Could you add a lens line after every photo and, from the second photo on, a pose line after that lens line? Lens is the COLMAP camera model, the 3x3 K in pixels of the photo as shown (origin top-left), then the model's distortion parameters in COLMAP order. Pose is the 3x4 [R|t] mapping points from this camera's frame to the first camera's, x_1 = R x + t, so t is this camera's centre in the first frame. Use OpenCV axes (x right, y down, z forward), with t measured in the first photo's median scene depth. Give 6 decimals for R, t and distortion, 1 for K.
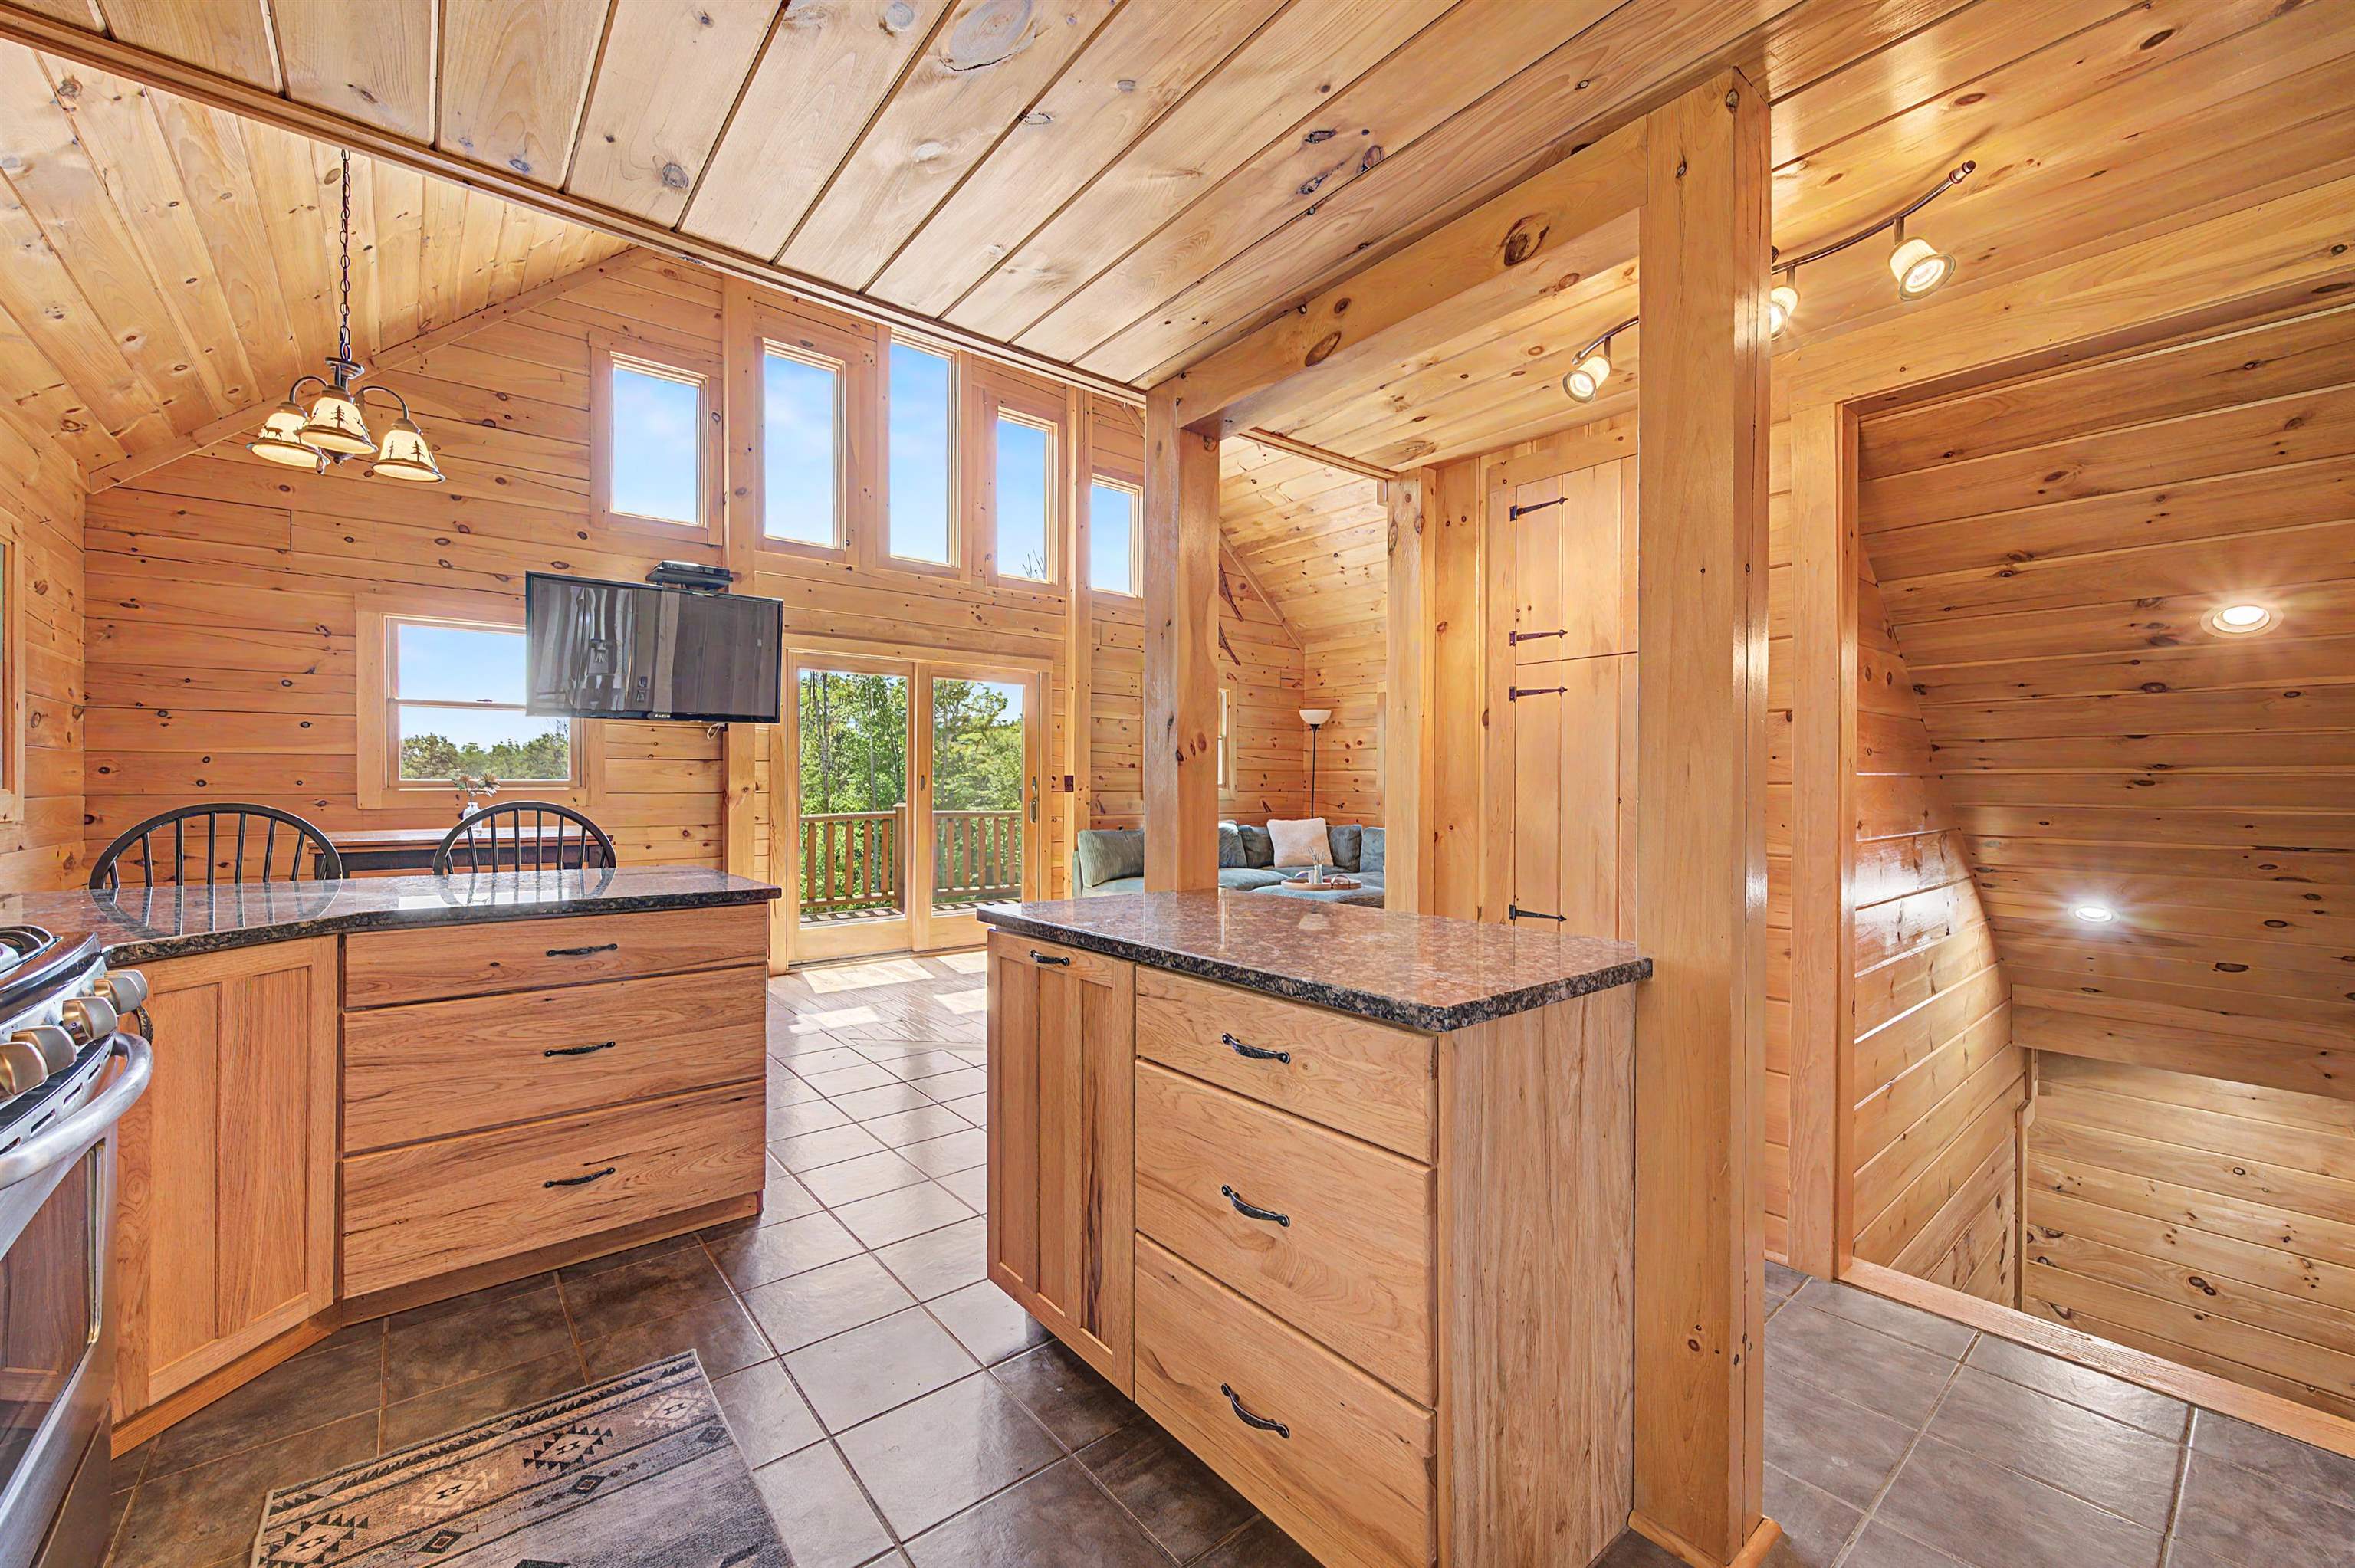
lens RADIAL K [[930.9, 0, 1177.5], [0, 930.9, 784.0], [0, 0, 1]] dist [0.000036, -0.000060]
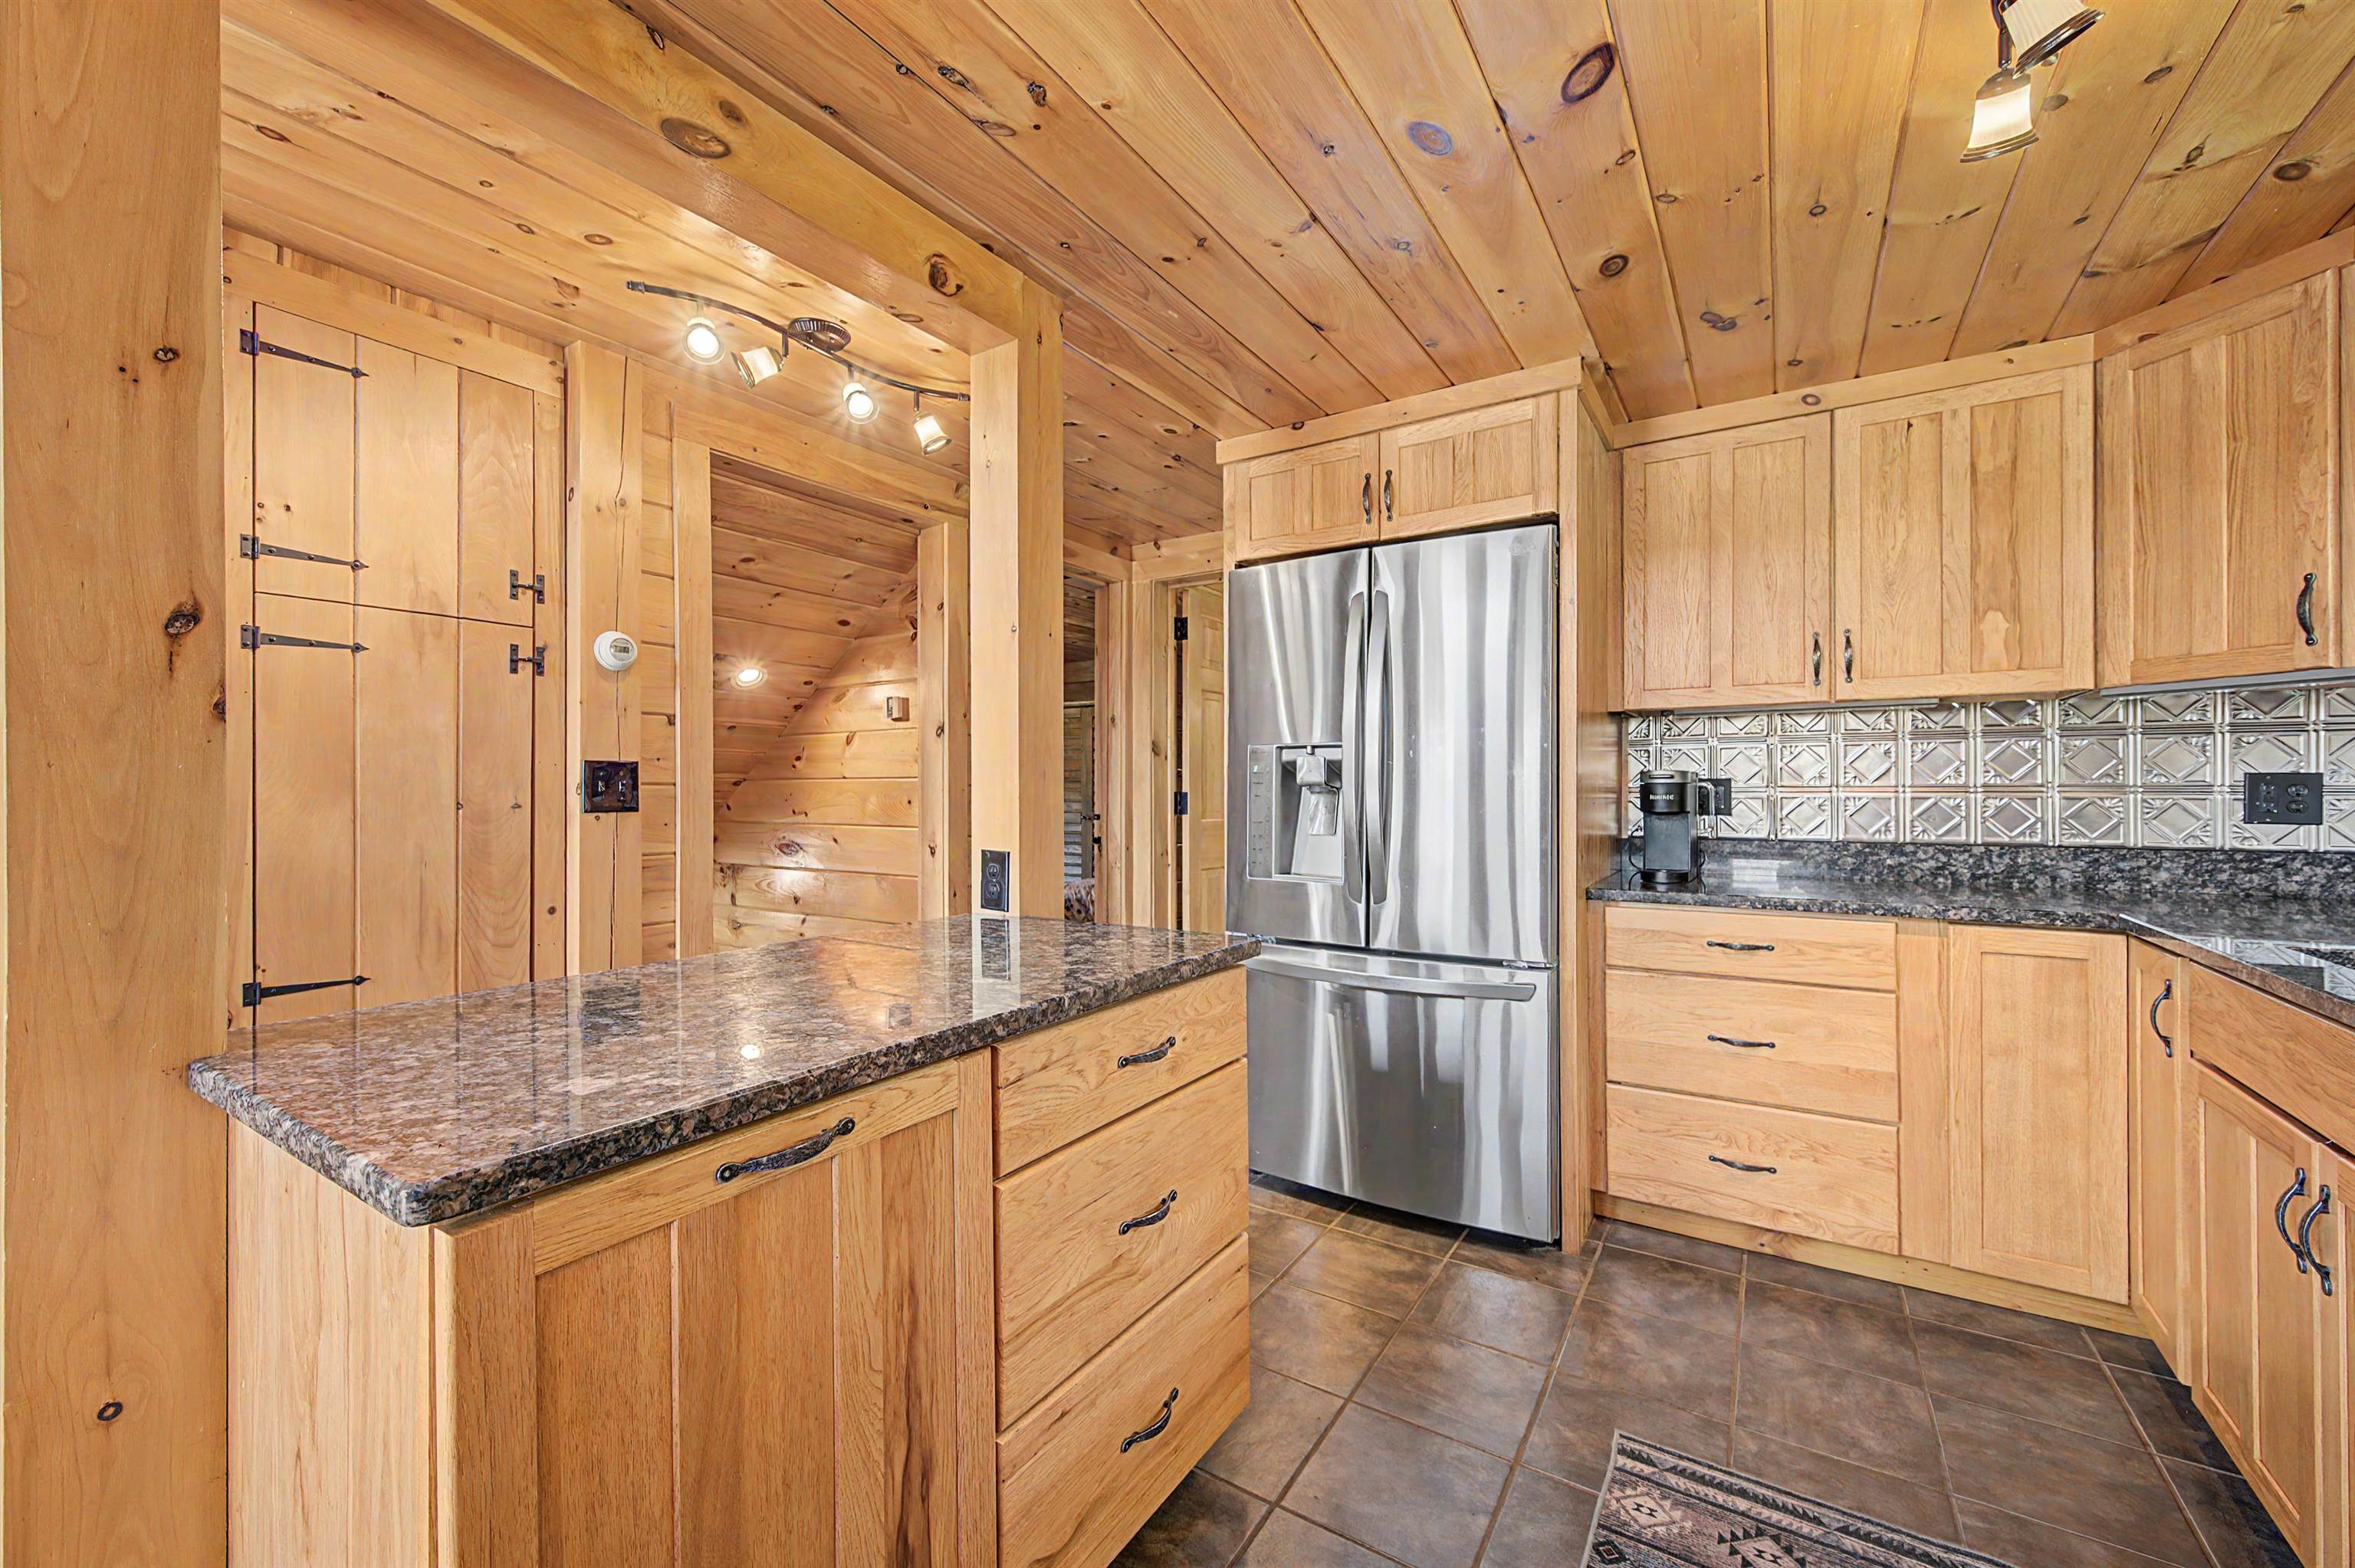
lens RADIAL K [[937.1, 0, 1179.8], [0, 937.1, 786.7], [0, 0, 1]] dist [0.003052, 0.000243]
pose [[-0.311877, -0.002047, 0.950120, -0.174602], [0.000477, 0.999997, 0.002311, -0.000055], [-0.950123, 0.001174, -0.311875, 0.255918]]
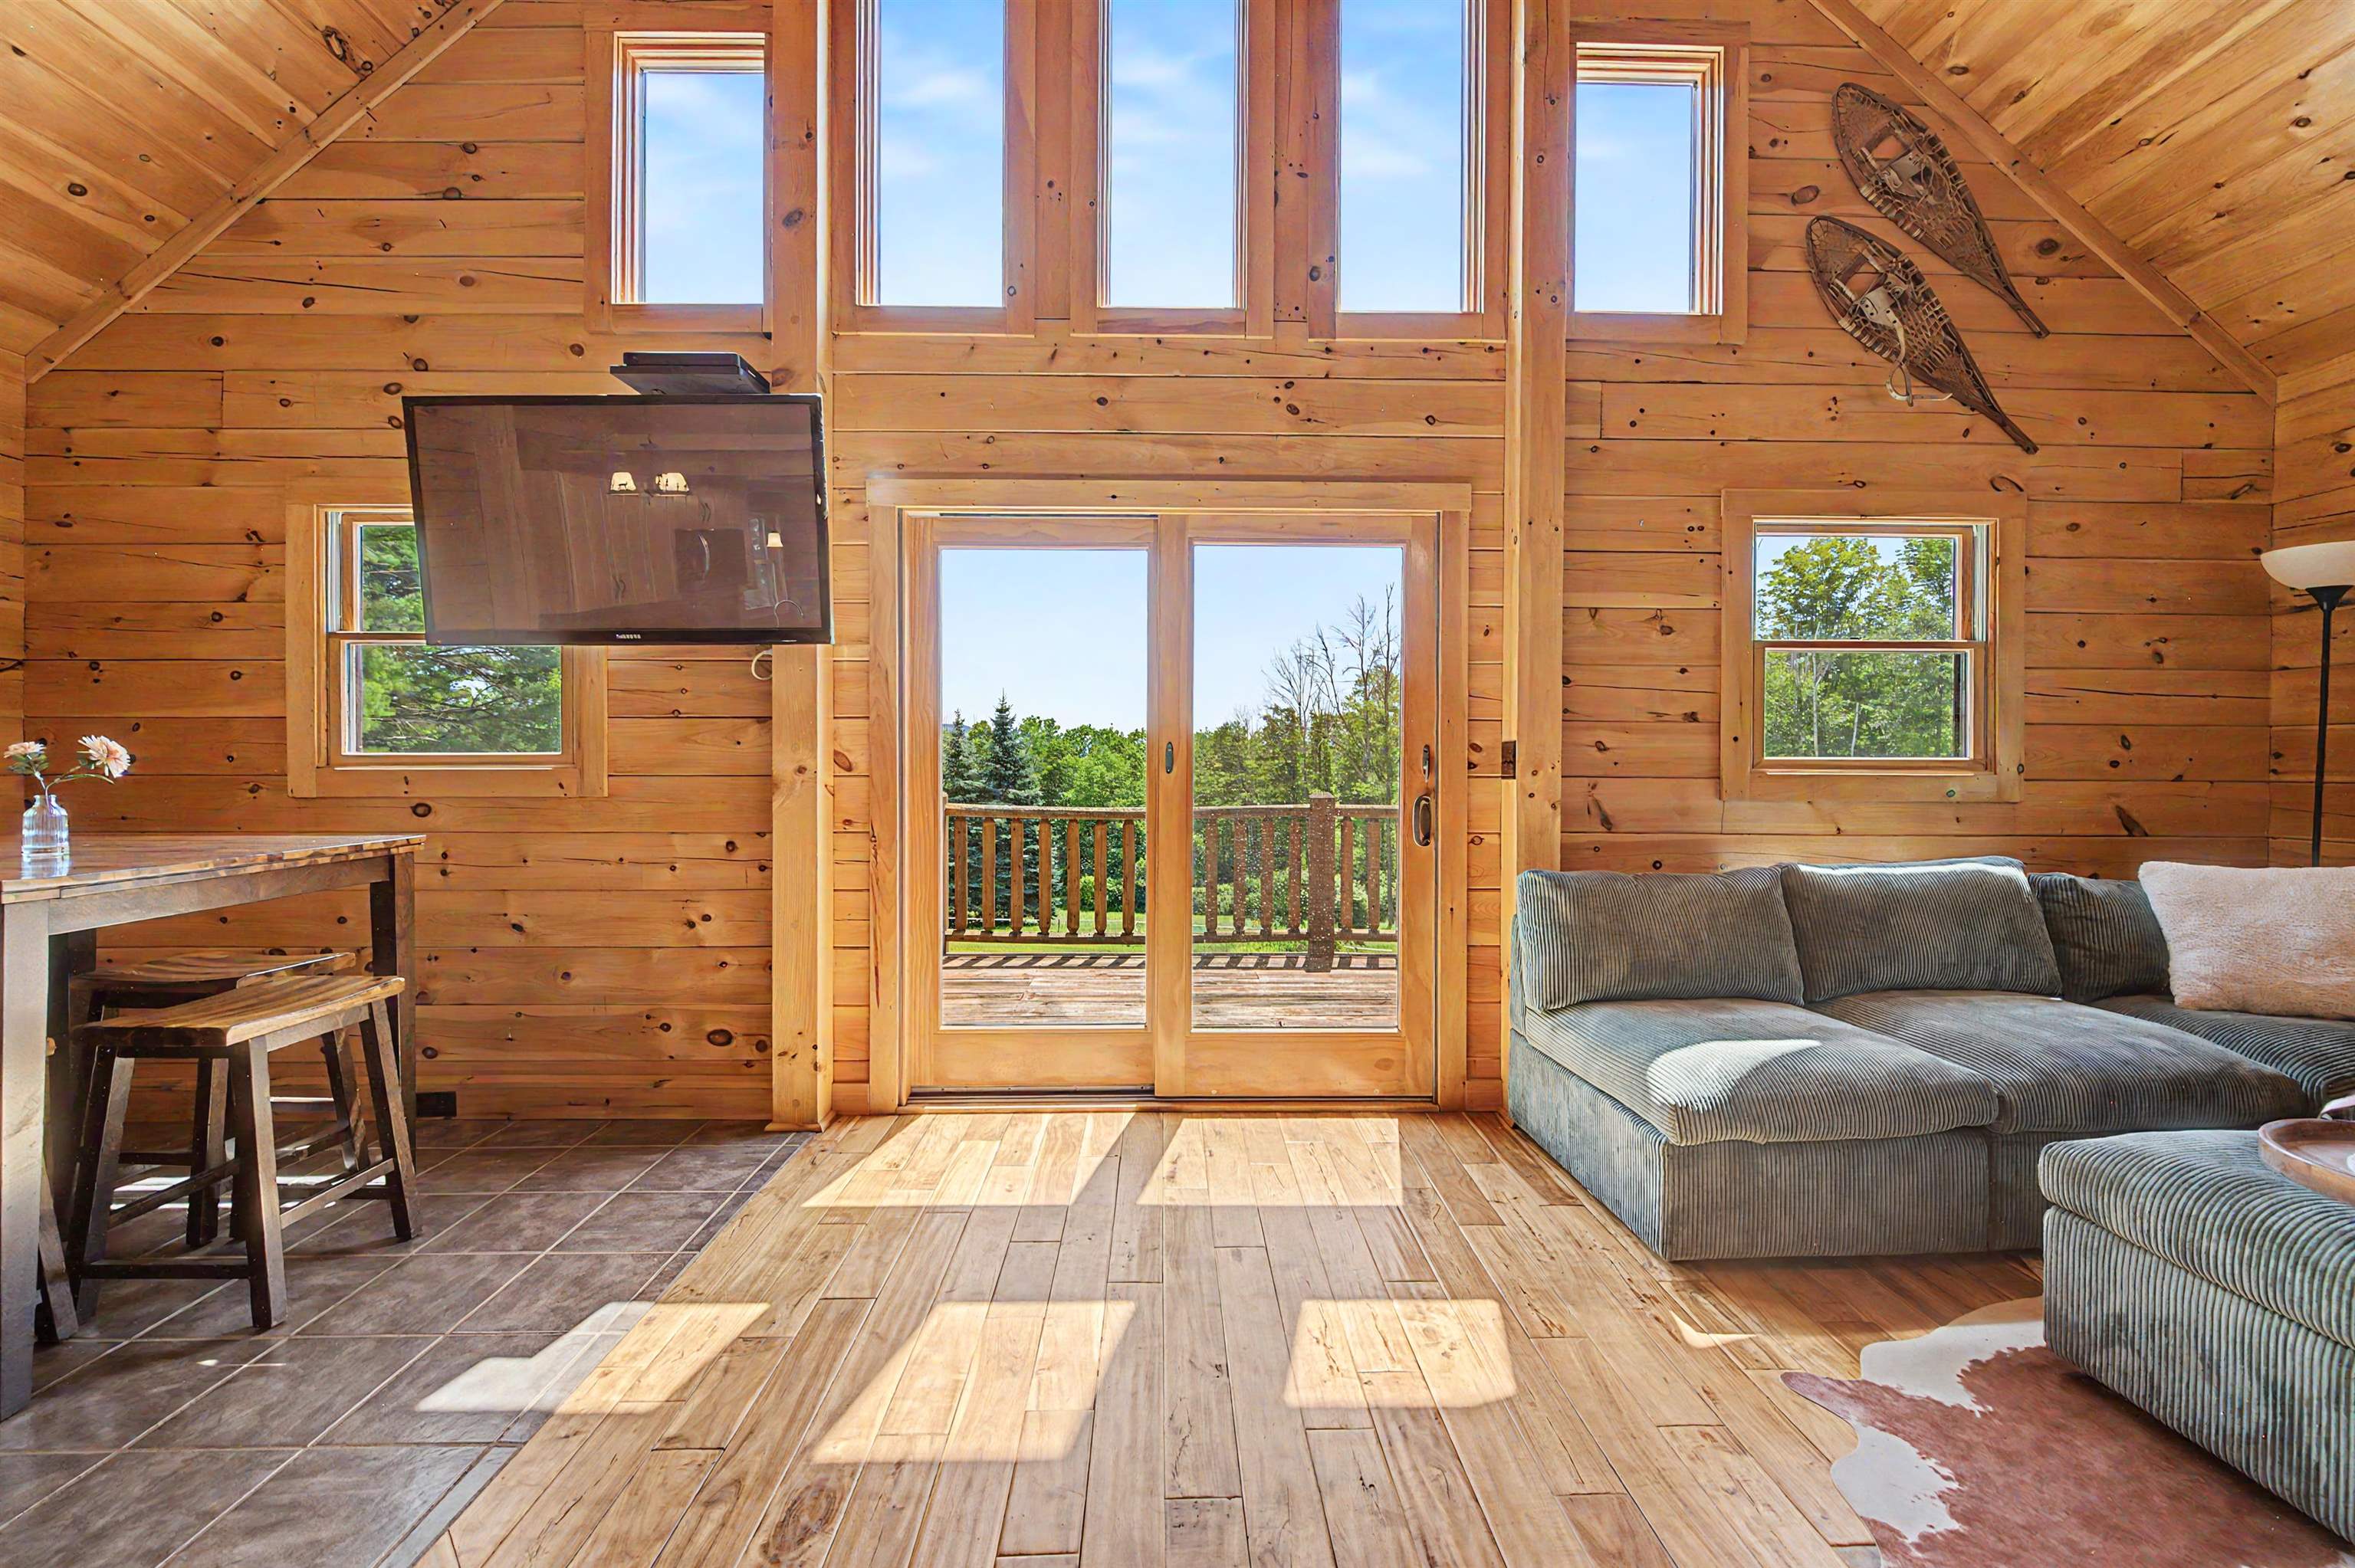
lens RADIAL K [[933.3, 0, 1176.7], [0, 933.3, 766.6], [0, 0, 1]] dist [0.002781, -0.000937]
pose [[0.785088, 0.002396, -0.619379, 0.032633], [-0.000931, 0.999996, 0.002689, 0.001712], [0.619383, -0.001534, 0.785087, 0.556315]]
